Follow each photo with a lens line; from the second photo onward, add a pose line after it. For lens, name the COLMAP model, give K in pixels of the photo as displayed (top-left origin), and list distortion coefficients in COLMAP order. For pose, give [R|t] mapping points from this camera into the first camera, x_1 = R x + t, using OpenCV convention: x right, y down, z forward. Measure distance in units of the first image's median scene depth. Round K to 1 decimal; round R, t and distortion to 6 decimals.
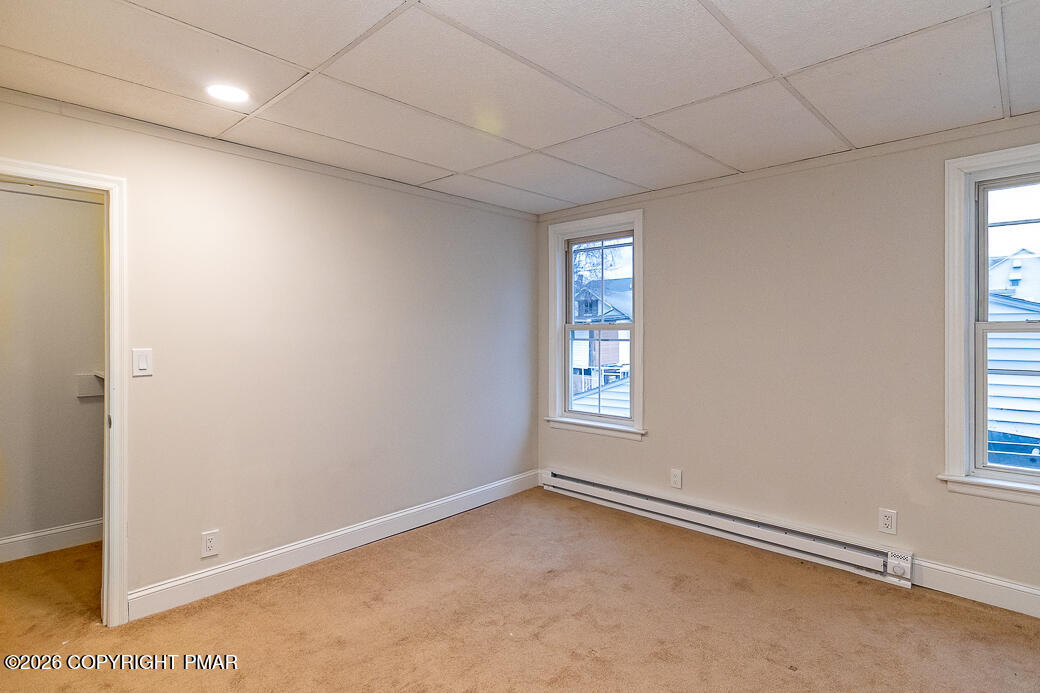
lens RADIAL K [[534.0, 0, 517.4], [0, 534.0, 339.7], [0, 0, 1]] dist [-0.008695, 0.003872]
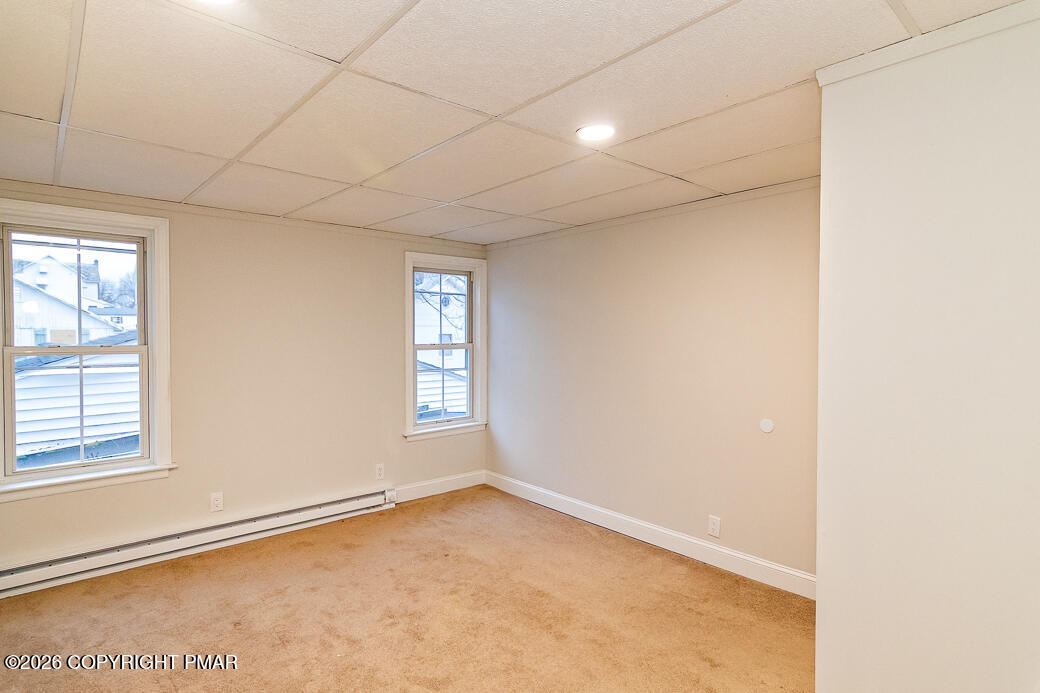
lens RADIAL K [[534.0, 0, 517.1], [0, 534.0, 345.3], [0, 0, 1]] dist [-0.008695, 0.003872]
pose [[0.084548, -0.019855, 0.996222, -0.834913], [0.015892, 0.999701, 0.018576, -0.053732], [-0.996293, 0.014262, 0.084838, 0.463333]]
